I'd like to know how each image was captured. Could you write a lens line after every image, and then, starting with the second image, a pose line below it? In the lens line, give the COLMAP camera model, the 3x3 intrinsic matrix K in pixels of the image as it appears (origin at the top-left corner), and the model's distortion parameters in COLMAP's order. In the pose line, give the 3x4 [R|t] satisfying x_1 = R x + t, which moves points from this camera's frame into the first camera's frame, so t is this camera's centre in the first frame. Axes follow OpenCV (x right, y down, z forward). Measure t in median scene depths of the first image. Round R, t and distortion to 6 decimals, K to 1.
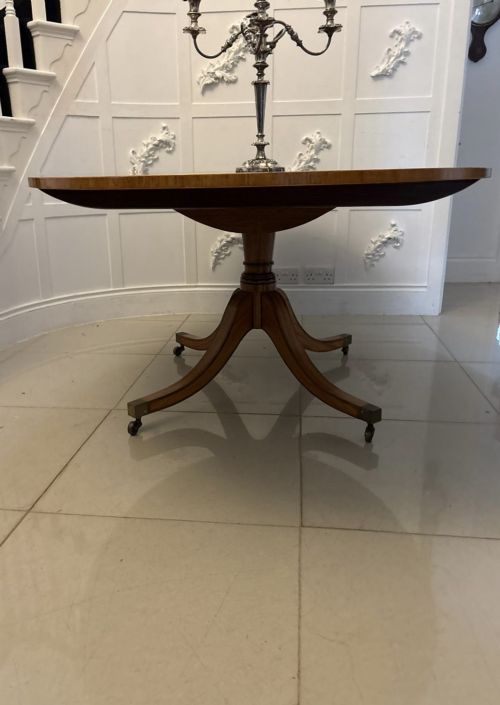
lens RADIAL K [[591.2, 0, 224.6], [0, 591.2, 363.1], [0, 0, 1]] dist [0.053741, -0.041119]
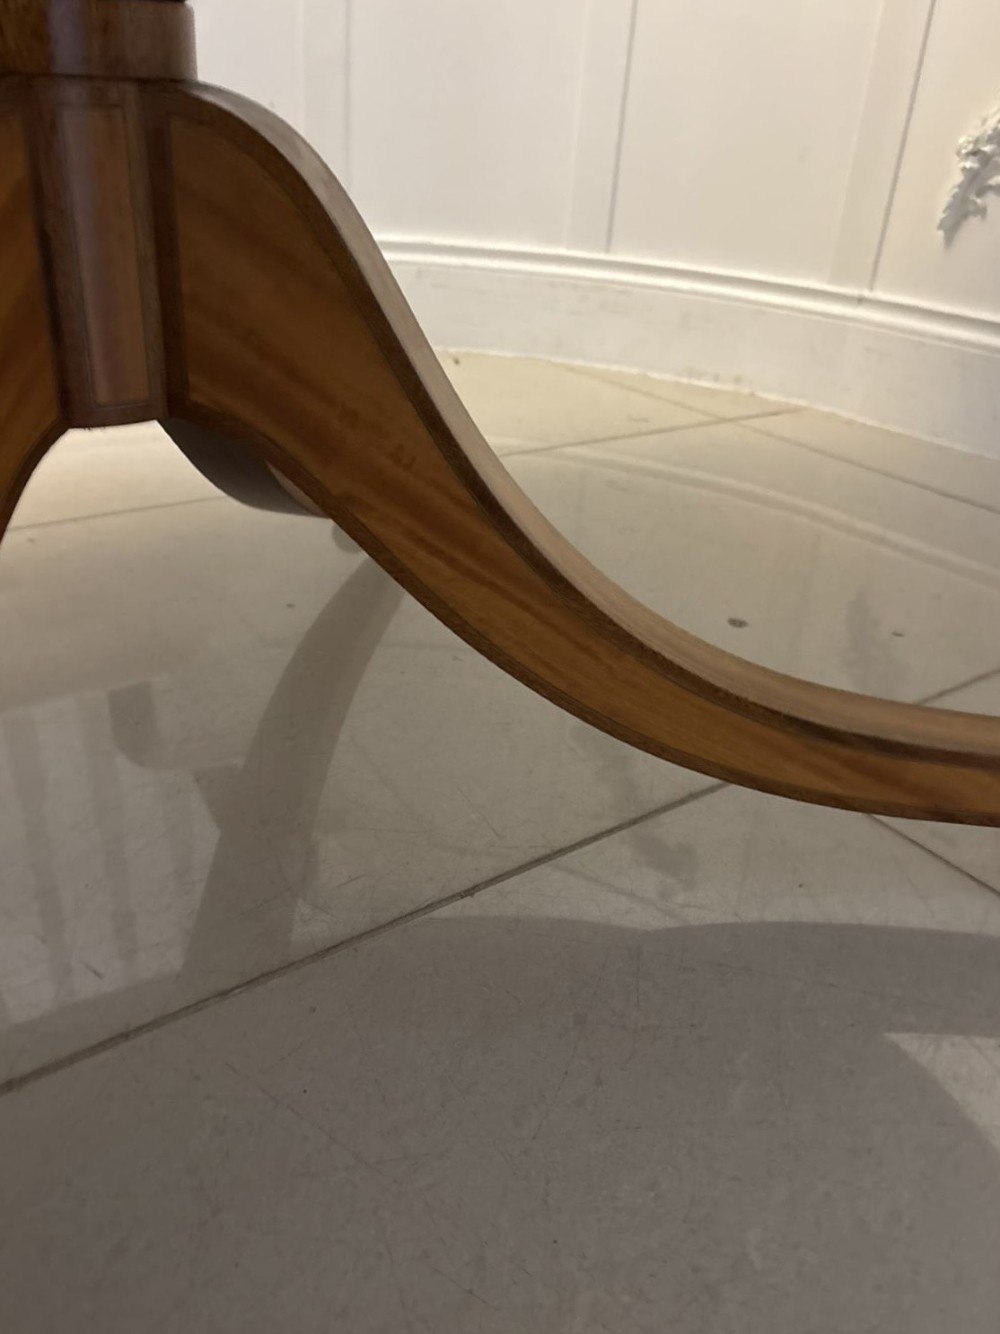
lens RADIAL K [[1076.9, 0, 495.3], [0, 1076.9, 679.2], [0, 0, 1]] dist [0.034872, -0.023550]
pose [[0.685464, 0.396903, -0.610415, 0.218244], [-0.293221, 0.917850, 0.267531, -0.073675], [0.666453, -0.004397, 0.745534, 0.669798]]
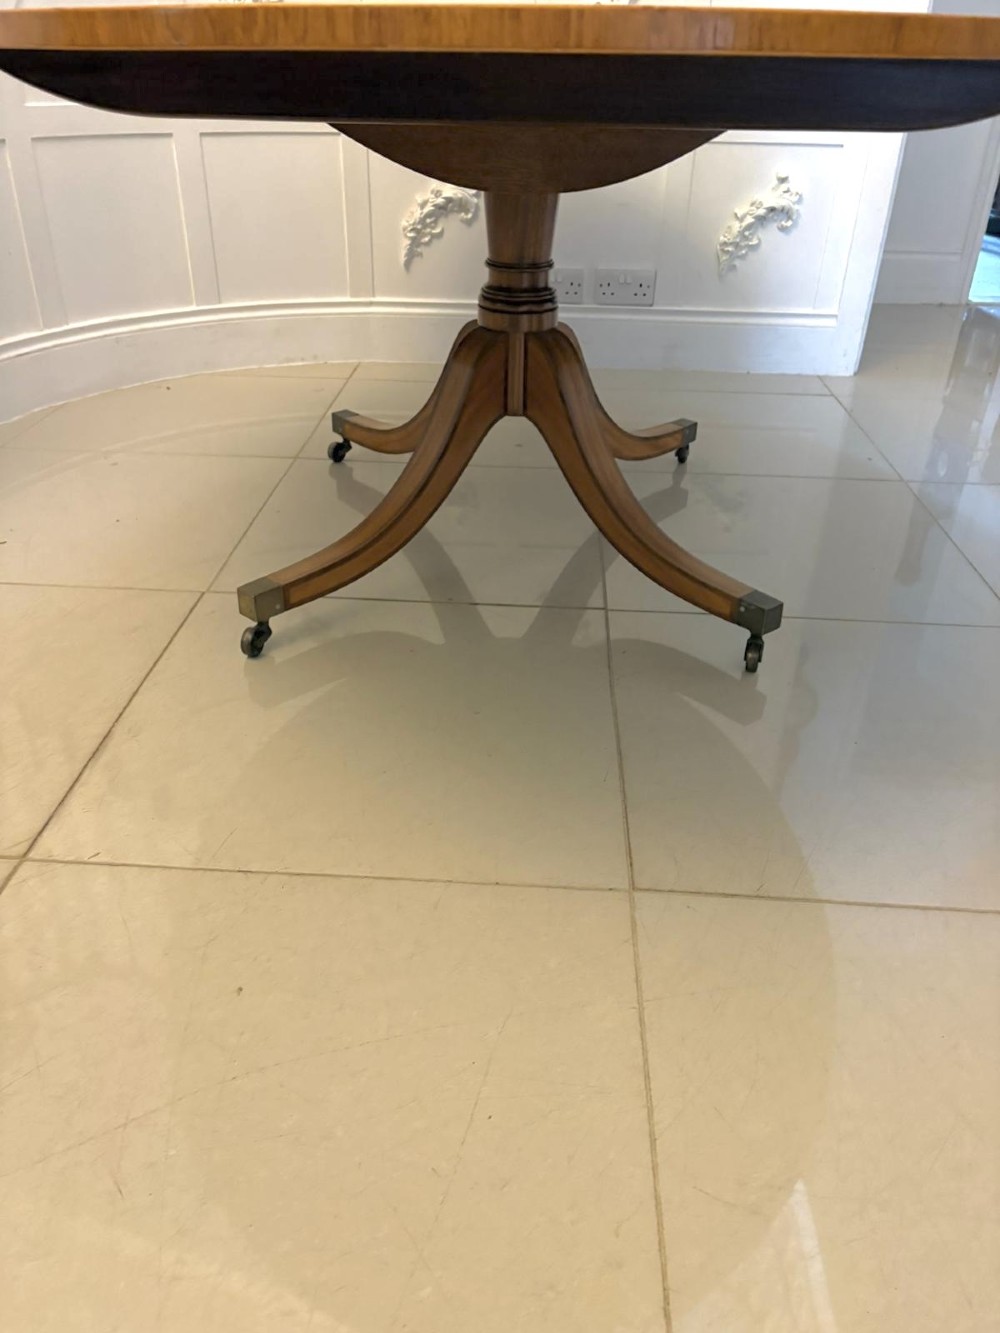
lens RADIAL K [[1015.7, 0, 485.5], [0, 1015.7, 678.3], [0, 0, 1]] dist [0.040680, -0.036241]
pose [[0.997413, -0.005145, 0.071699, -0.019275], [-0.011607, 0.972819, 0.231276, -0.031192], [-0.070940, -0.231510, 0.970243, 0.132751]]
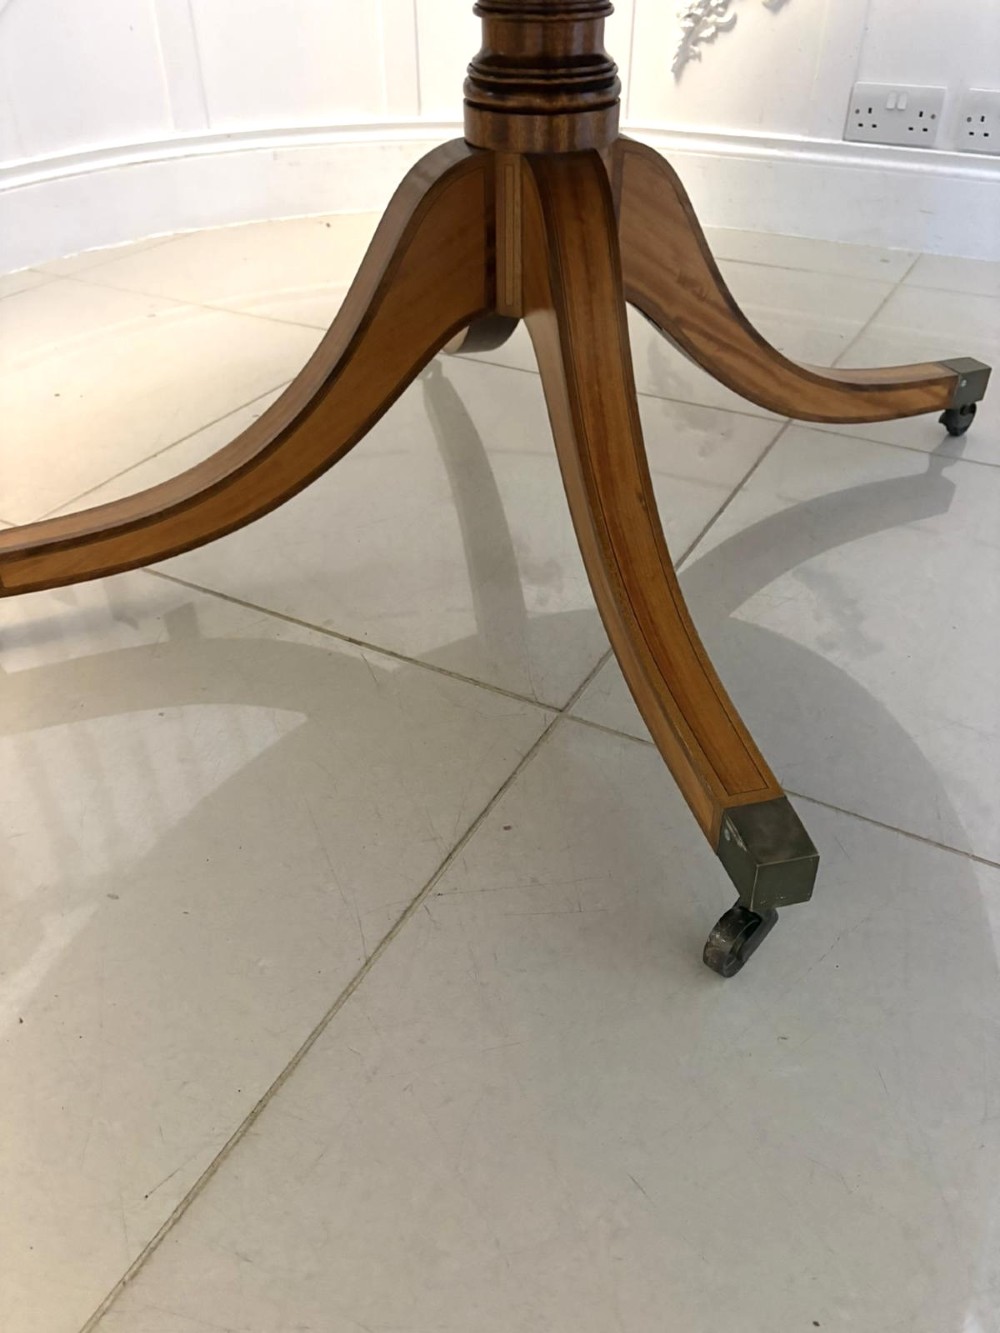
lens RADIAL K [[1015.7, 0, 506.9], [0, 1015.7, 660.8], [0, 0, 1]] dist [0.040680, -0.036241]
pose [[0.930210, 0.233313, -0.283327, 0.154610], [-0.123831, 0.926192, 0.356138, -0.056579], [0.345507, -0.296198, 0.890445, 0.422559]]
